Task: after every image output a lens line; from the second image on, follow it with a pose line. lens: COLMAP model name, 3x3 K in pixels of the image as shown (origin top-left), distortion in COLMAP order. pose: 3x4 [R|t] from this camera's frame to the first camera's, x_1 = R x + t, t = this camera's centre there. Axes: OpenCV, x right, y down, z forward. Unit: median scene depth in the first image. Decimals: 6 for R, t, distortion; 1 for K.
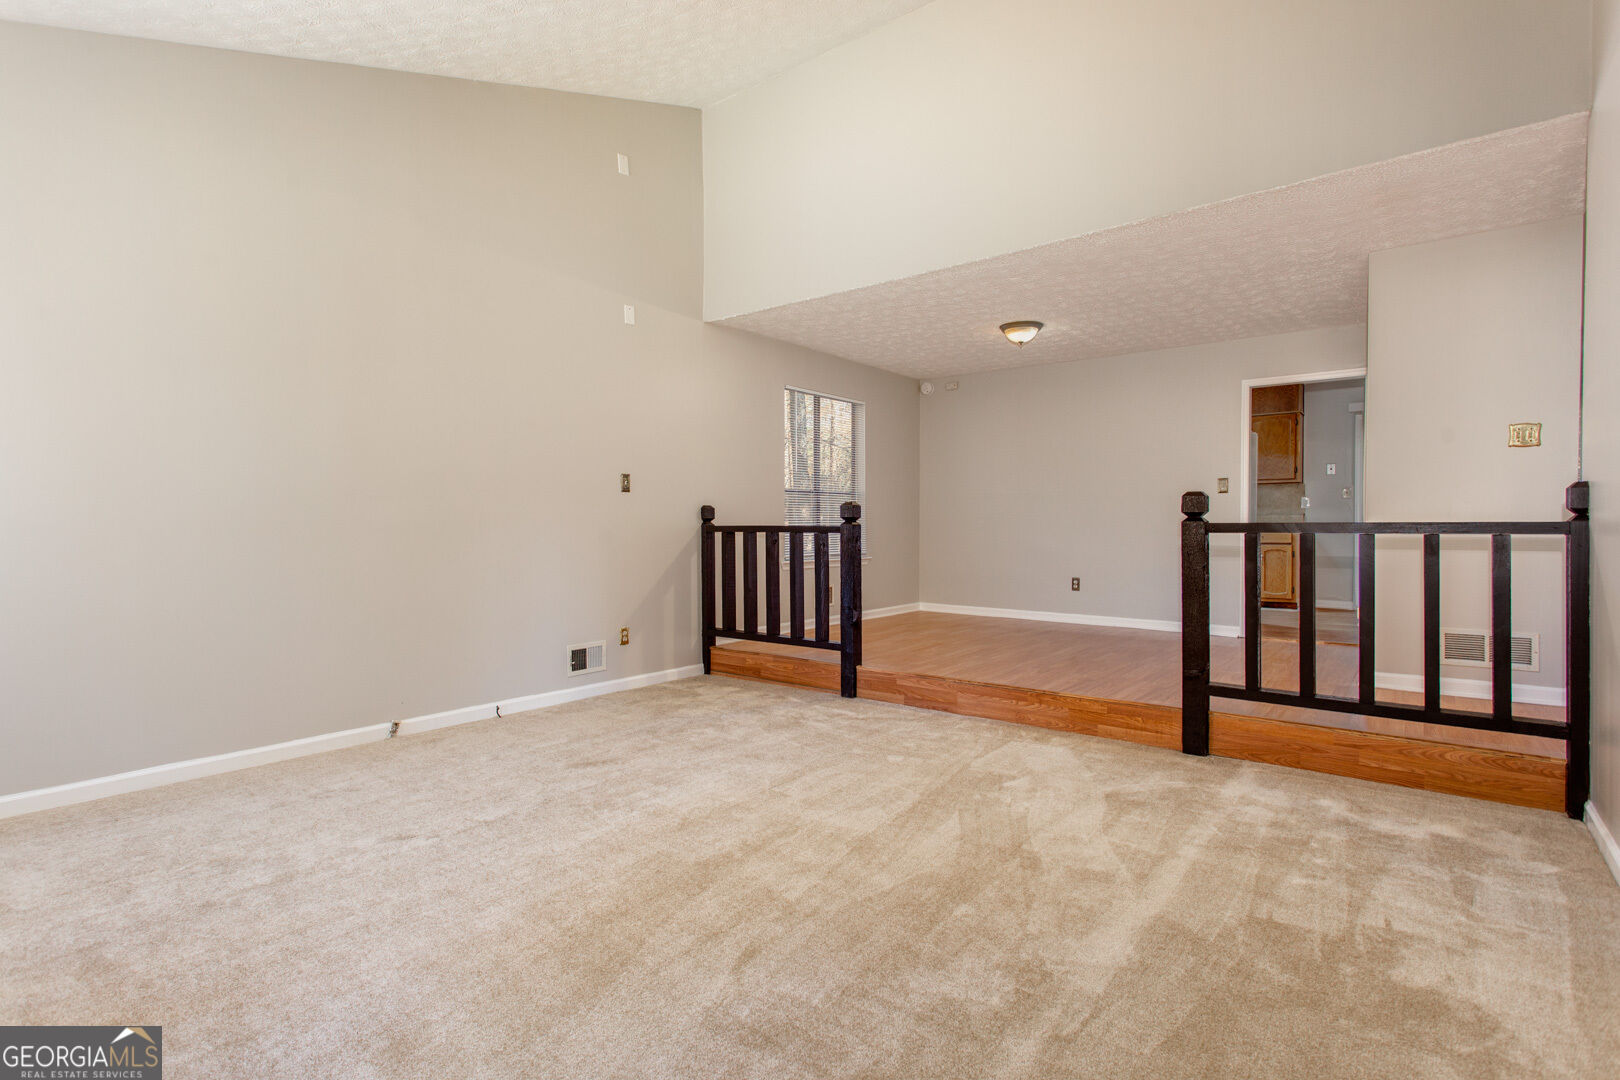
lens RADIAL K [[756.4, 0, 810.0], [0, 756.4, 540.0], [0, 0, 1]] dist [0.014804, 0.000211]
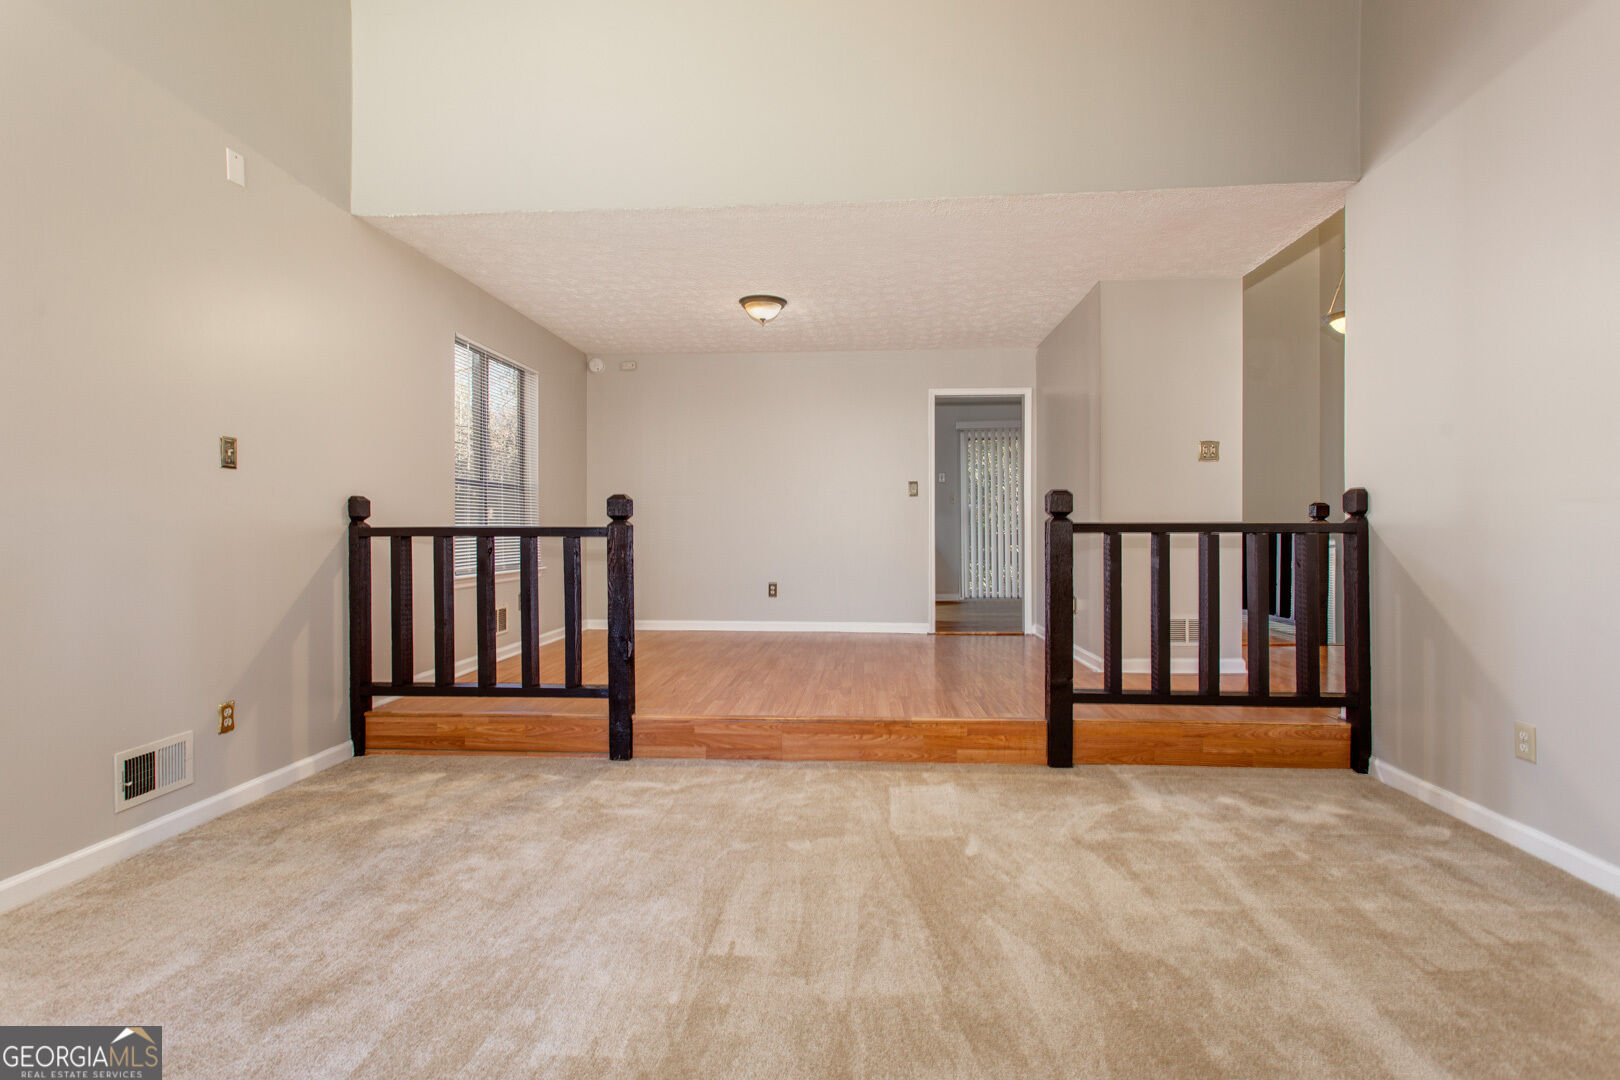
lens RADIAL K [[764.0, 0, 810.0], [0, 764.0, 540.0], [0, 0, 1]] dist [0.003796, 0.001129]
pose [[0.833279, -0.009587, 0.552770, -0.219205], [0.012378, 0.999923, -0.001317, -0.002842], [-0.552714, 0.007939, 0.833333, 0.296888]]
